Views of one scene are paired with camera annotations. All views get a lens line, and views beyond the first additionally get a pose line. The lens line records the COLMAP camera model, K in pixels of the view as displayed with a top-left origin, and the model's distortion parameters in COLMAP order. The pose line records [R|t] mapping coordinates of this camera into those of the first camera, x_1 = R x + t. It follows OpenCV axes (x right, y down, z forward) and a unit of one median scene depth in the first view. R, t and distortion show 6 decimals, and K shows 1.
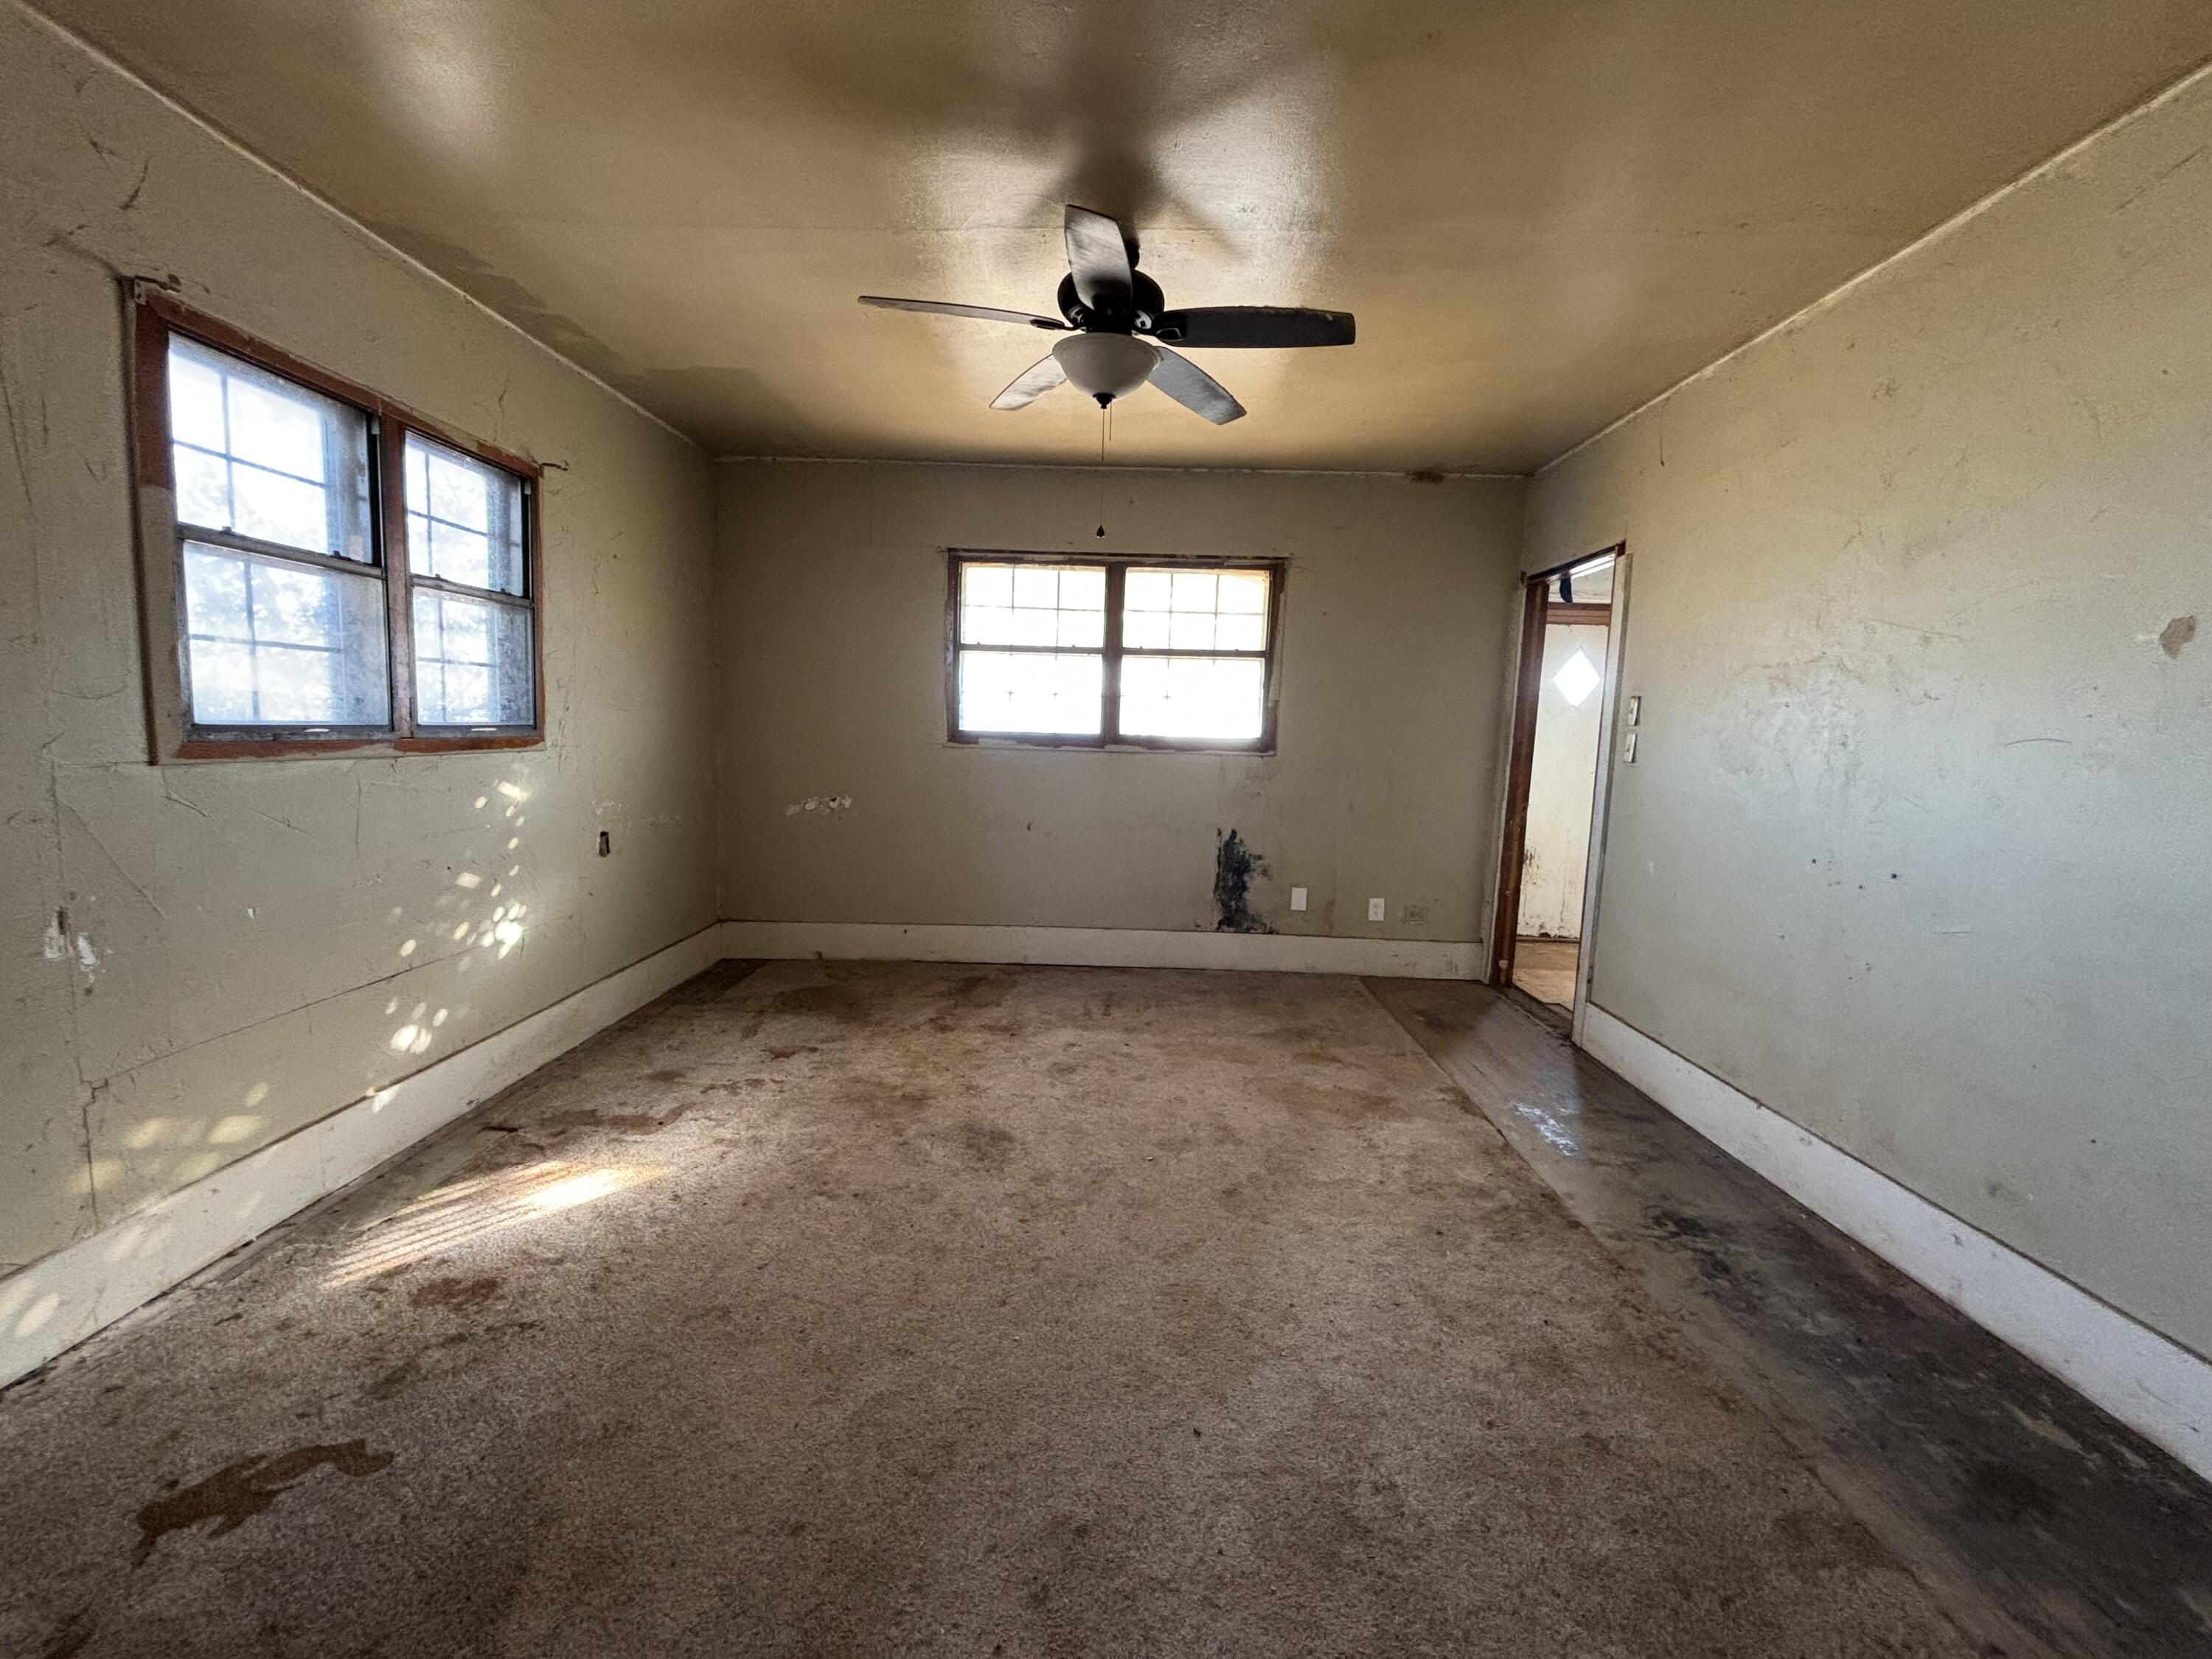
lens RADIAL K [[899.1, 0, 1106.0], [0, 899.1, 829.5], [0, 0, 1]] dist [-0.001432, -0.000103]
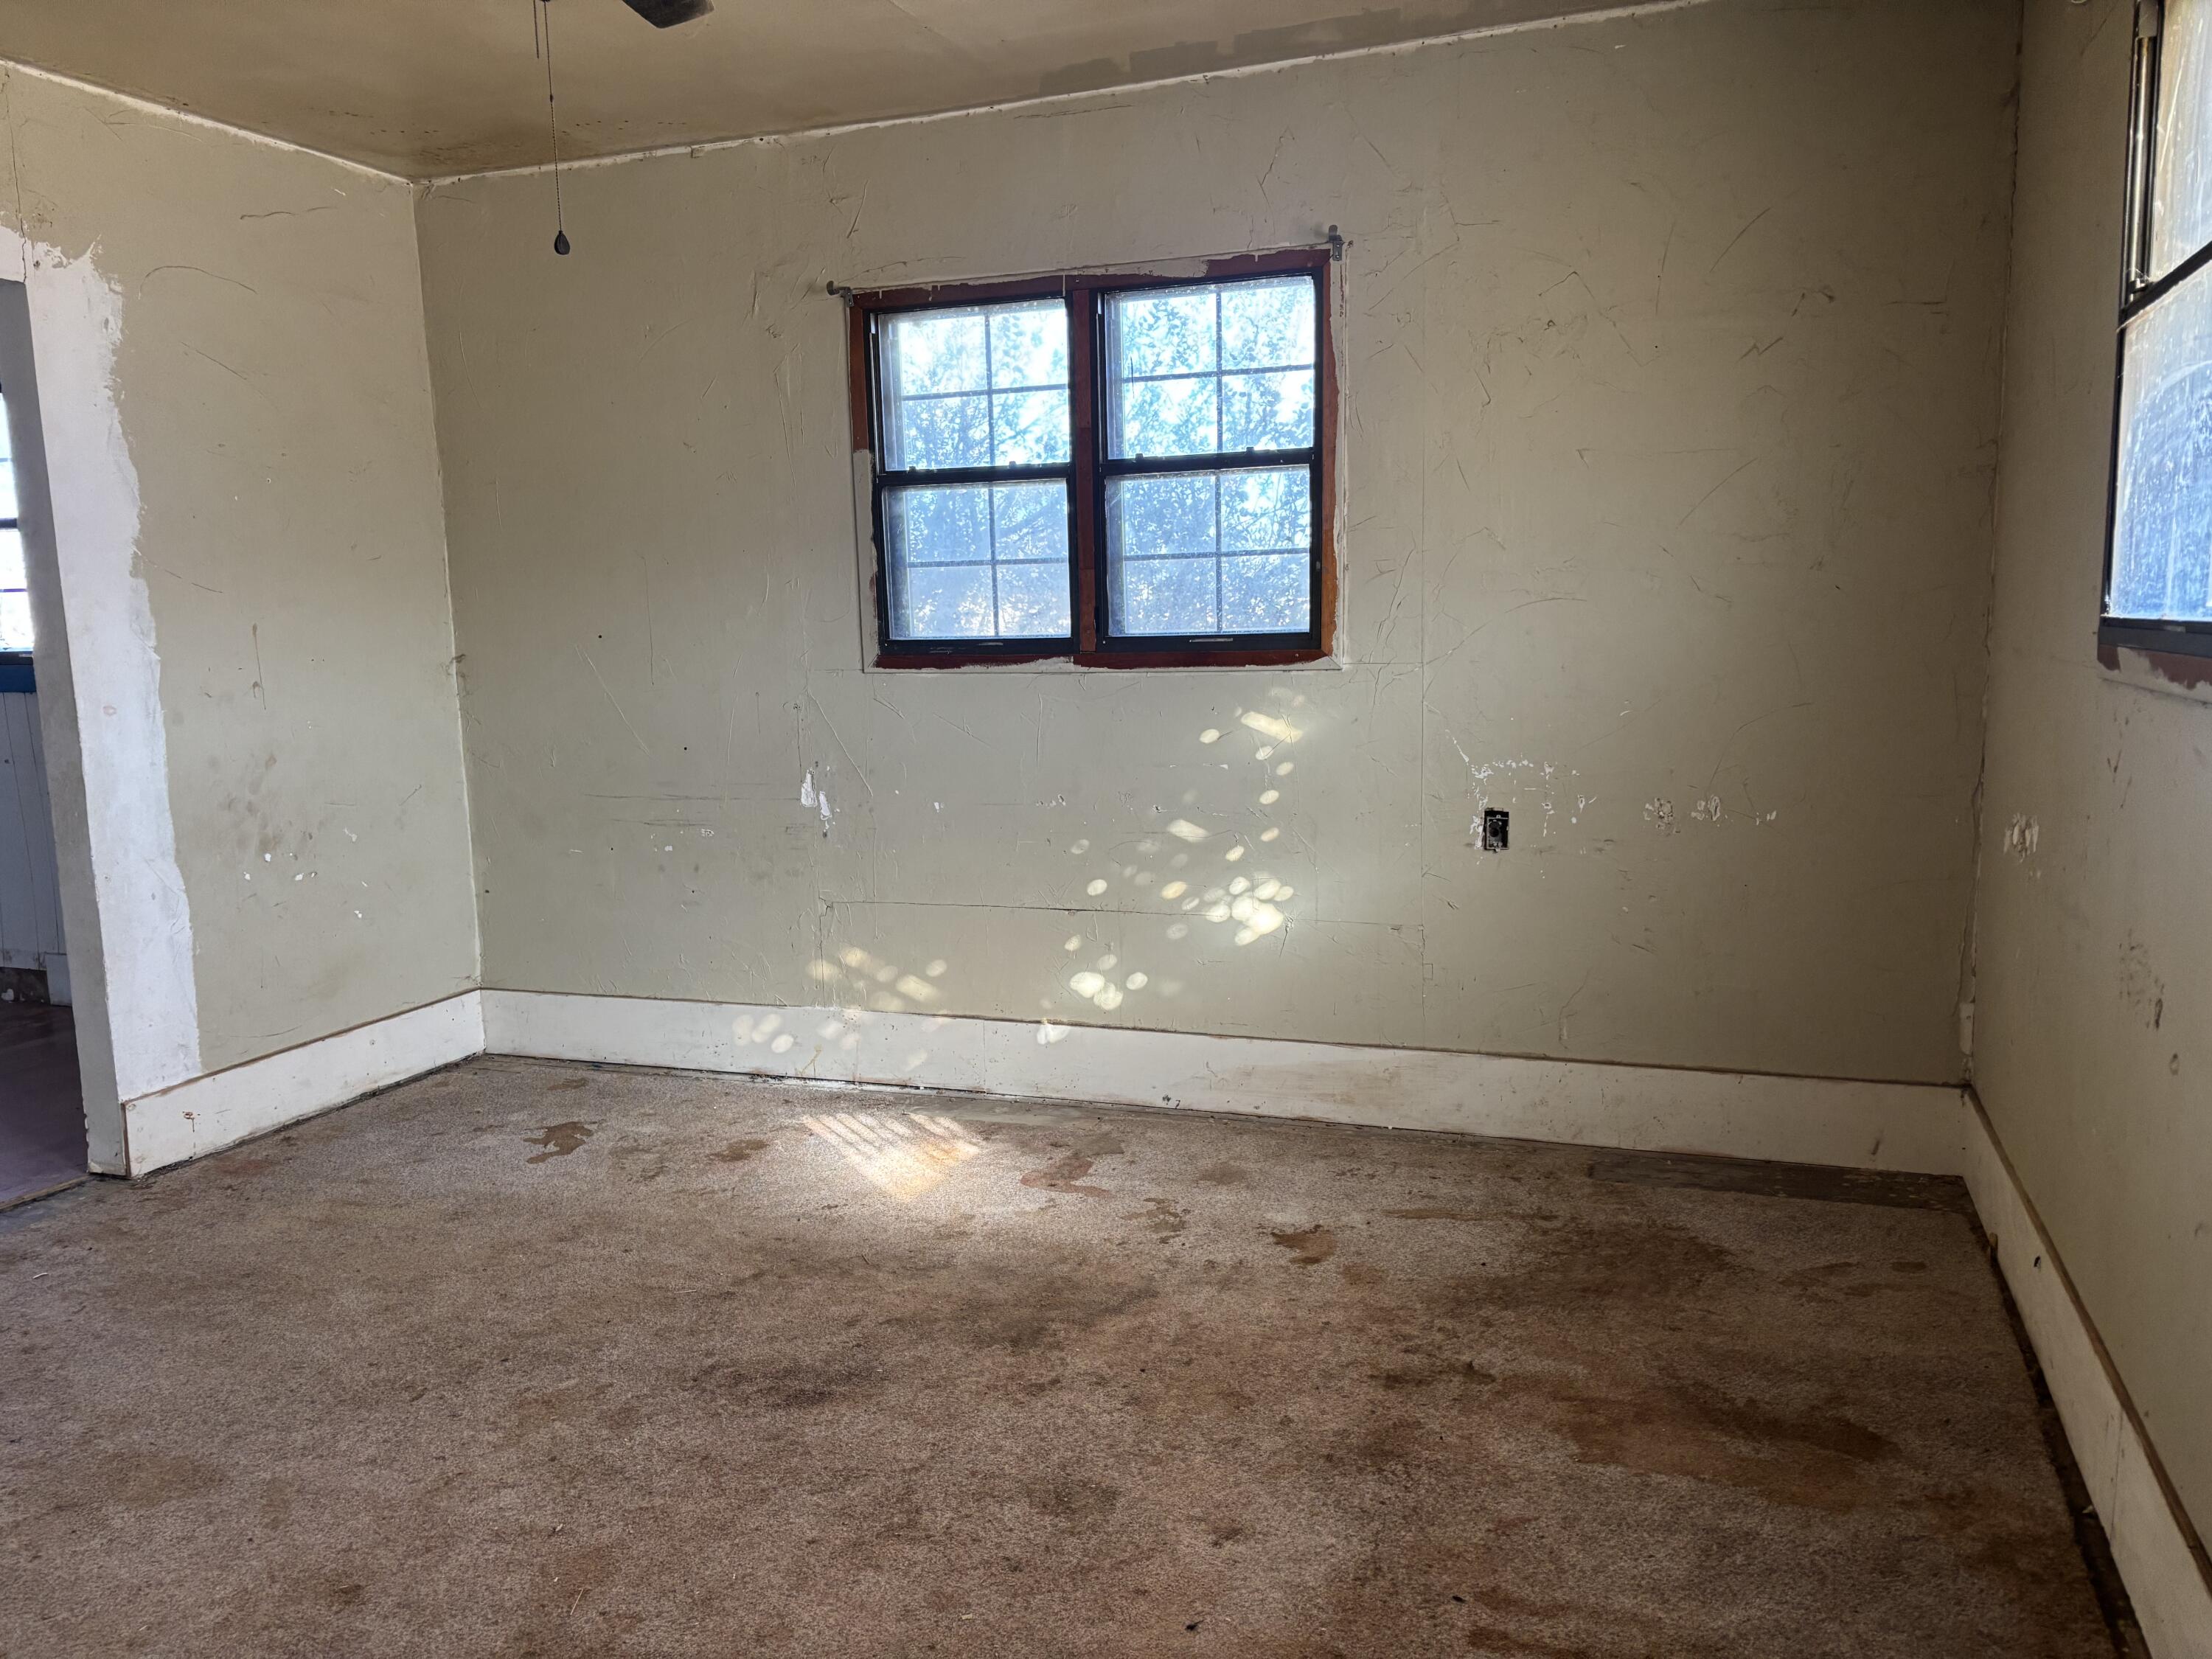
lens RADIAL K [[1644.7, 0, 1111.6], [0, 1644.7, 873.6], [0, 0, 1]] dist [0.025431, -0.002867]
pose [[-0.334611, 0.131197, -0.933179, 0.733389], [-0.093838, 0.980701, 0.171525, -0.161589], [0.937673, 0.144962, -0.315842, 1.502700]]
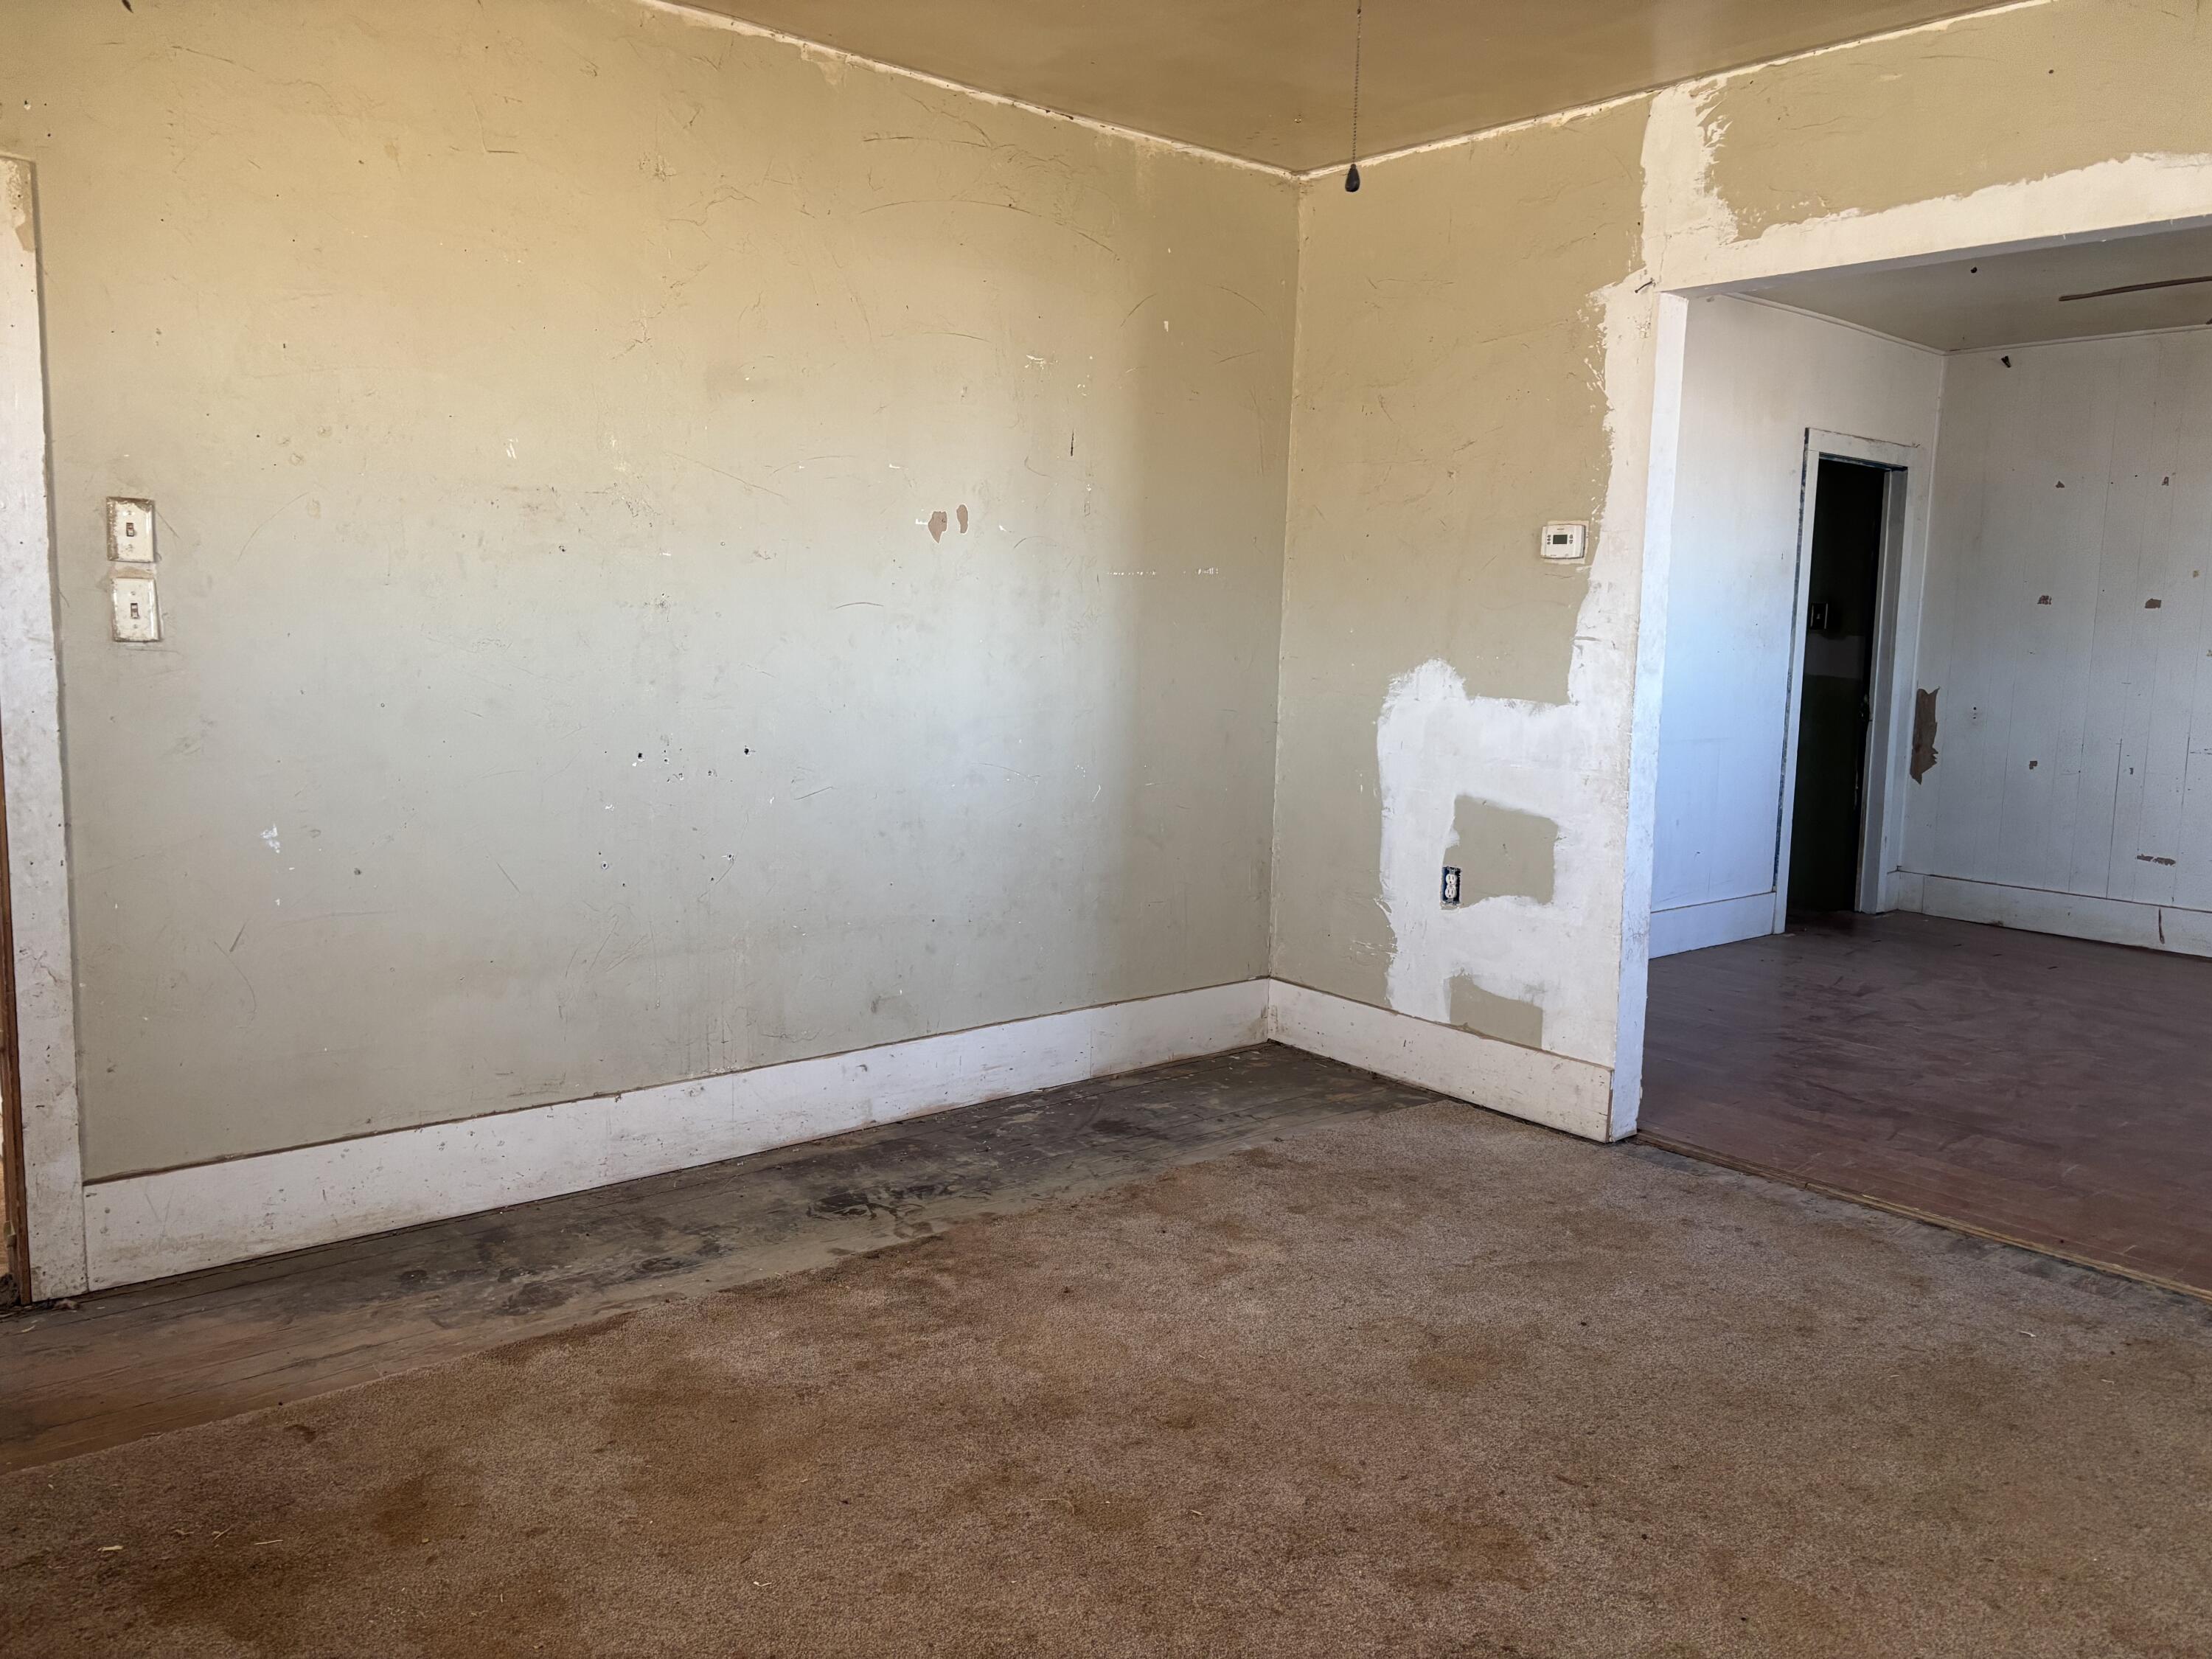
lens RADIAL K [[1695.8, 0, 1106.0], [0, 1695.8, 829.5], [0, 0, 1]] dist [0.013384, -0.008246]
pose [[-0.663196, -0.132064, 0.736702, -0.536126], [0.046461, 0.975147, 0.216634, -0.188931], [-0.747002, 0.177899, -0.640578, 1.543495]]
